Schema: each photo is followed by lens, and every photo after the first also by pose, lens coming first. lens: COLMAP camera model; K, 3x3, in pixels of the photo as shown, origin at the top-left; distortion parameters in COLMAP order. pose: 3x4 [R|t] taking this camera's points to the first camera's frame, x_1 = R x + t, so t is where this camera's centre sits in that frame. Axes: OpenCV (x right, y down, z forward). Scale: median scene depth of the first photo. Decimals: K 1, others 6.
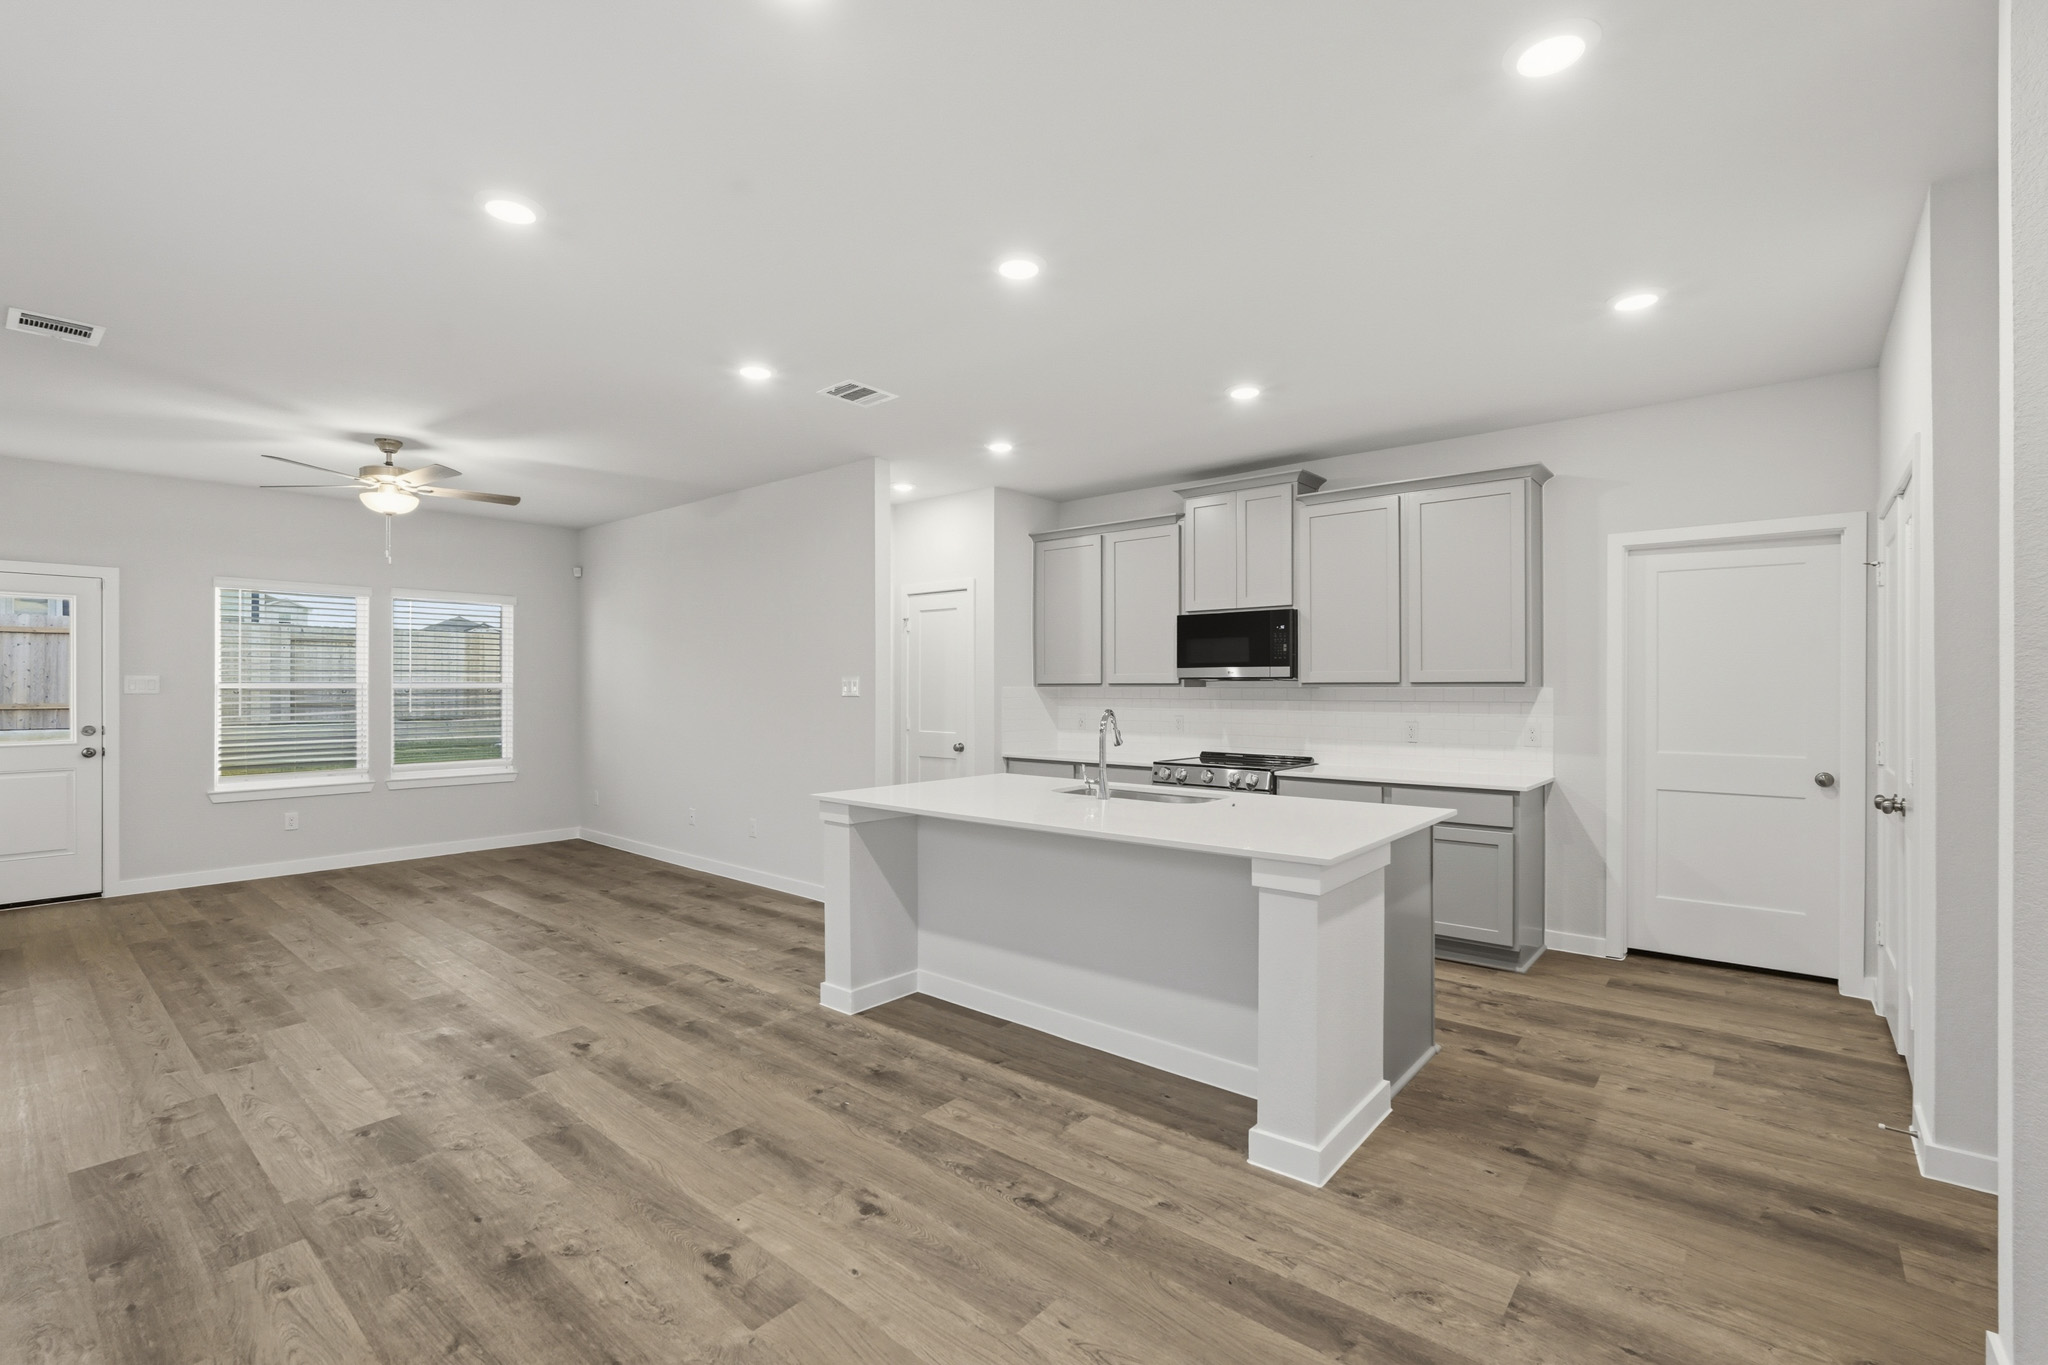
lens RADIAL K [[912.5, 0, 1036.5], [0, 912.5, 684.2], [0, 0, 1]] dist [-0.012997, 0.005364]
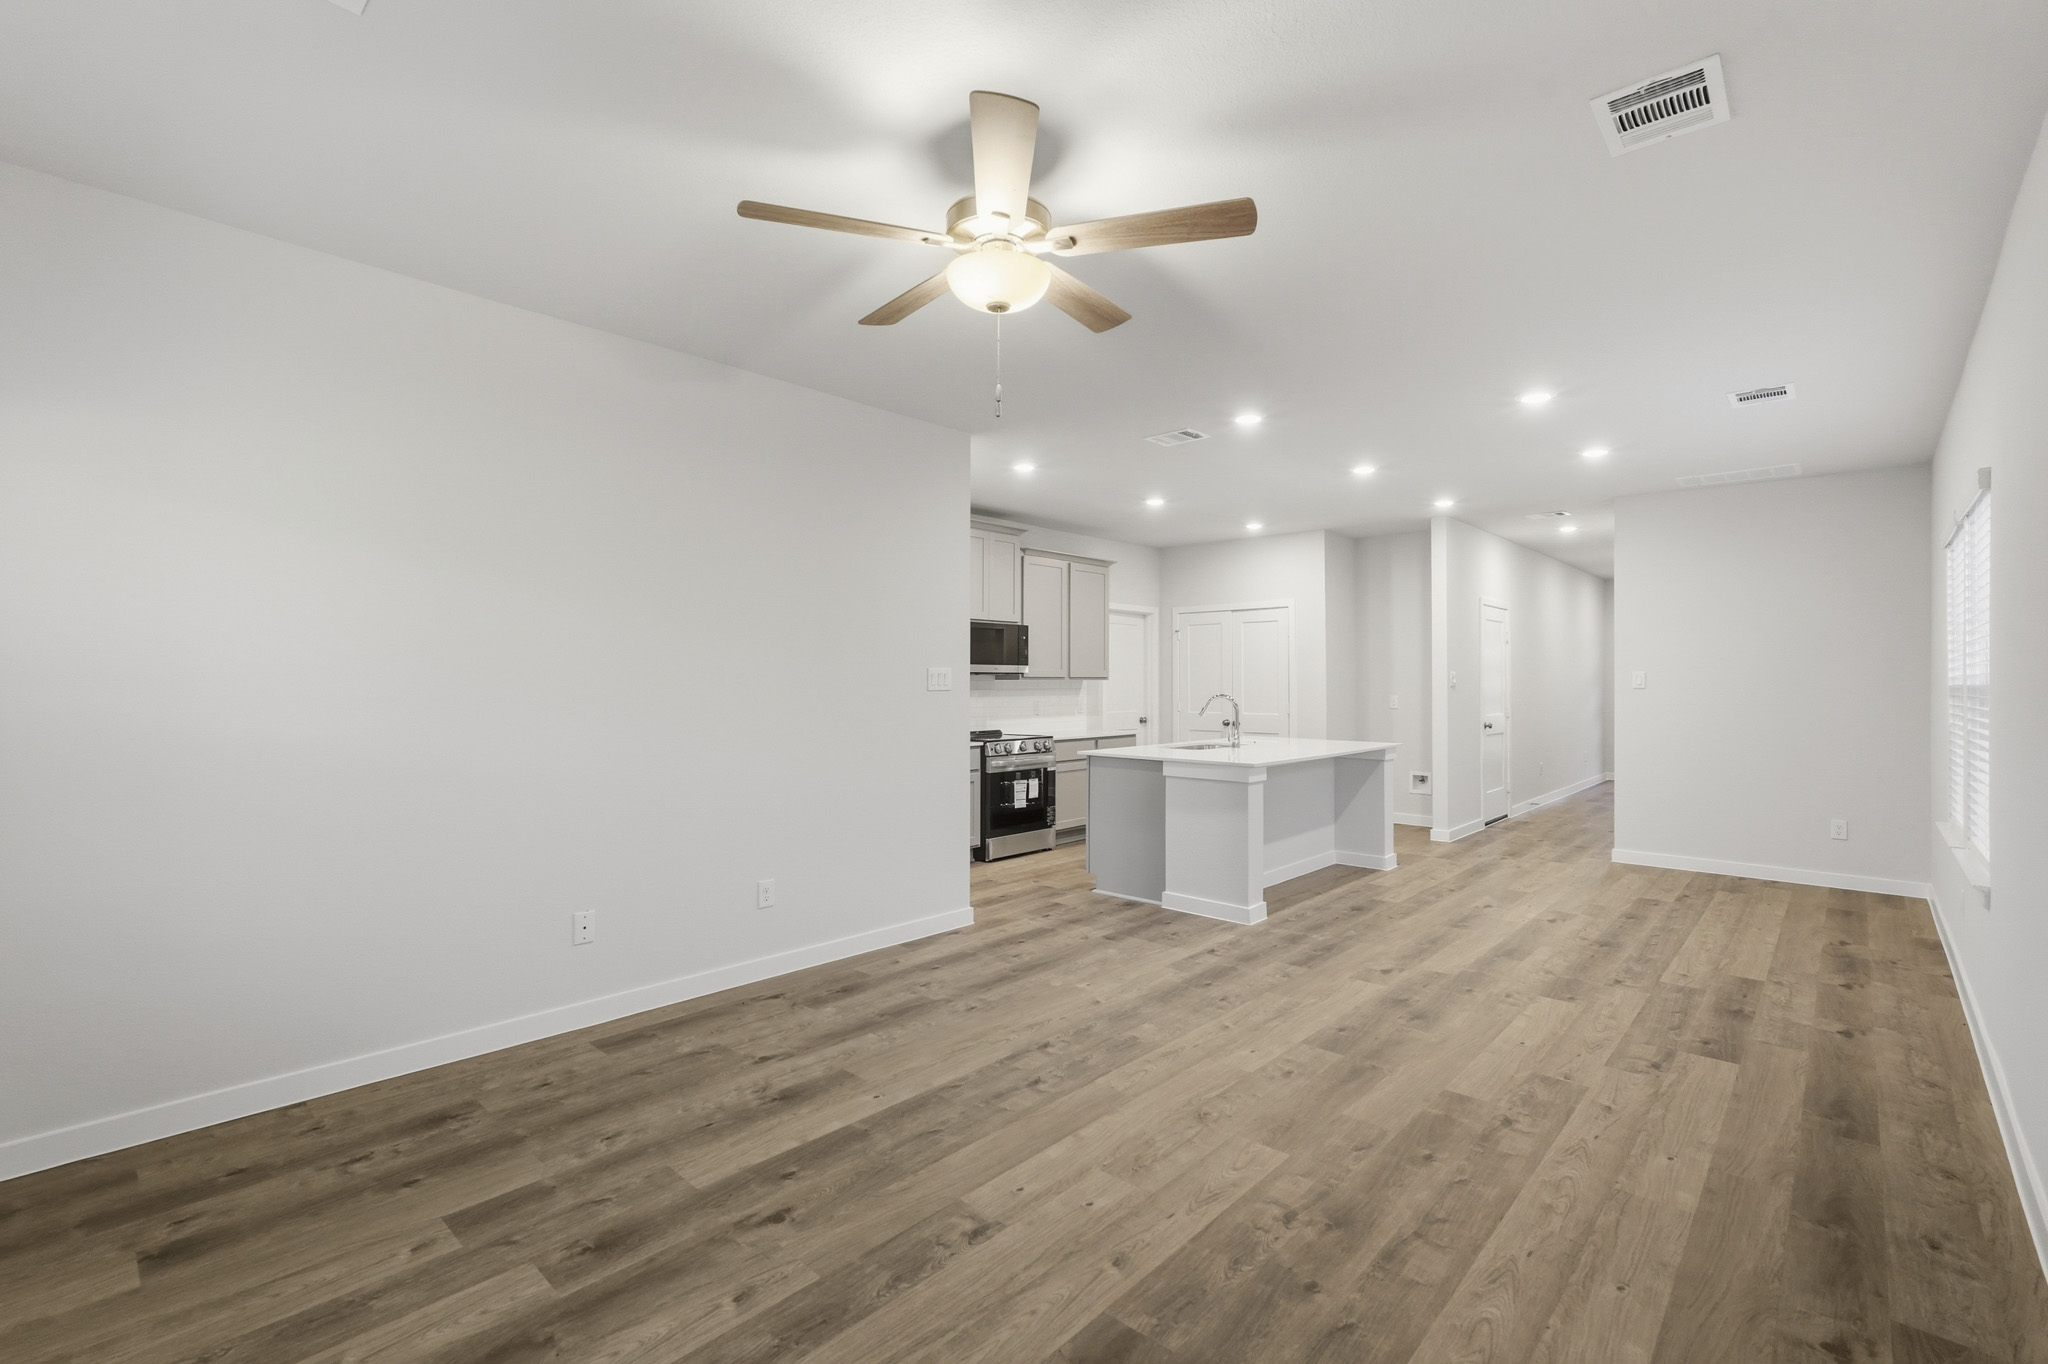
lens RADIAL K [[912.5, 0, 1024.6], [0, 912.5, 678.7], [0, 0, 1]] dist [-0.012997, 0.005364]
pose [[0.038707, 0.000468, 0.999251, -1.578045], [-0.007075, 0.999975, -0.000194, 0.002324], [-0.999226, -0.007062, 0.038709, 1.297664]]
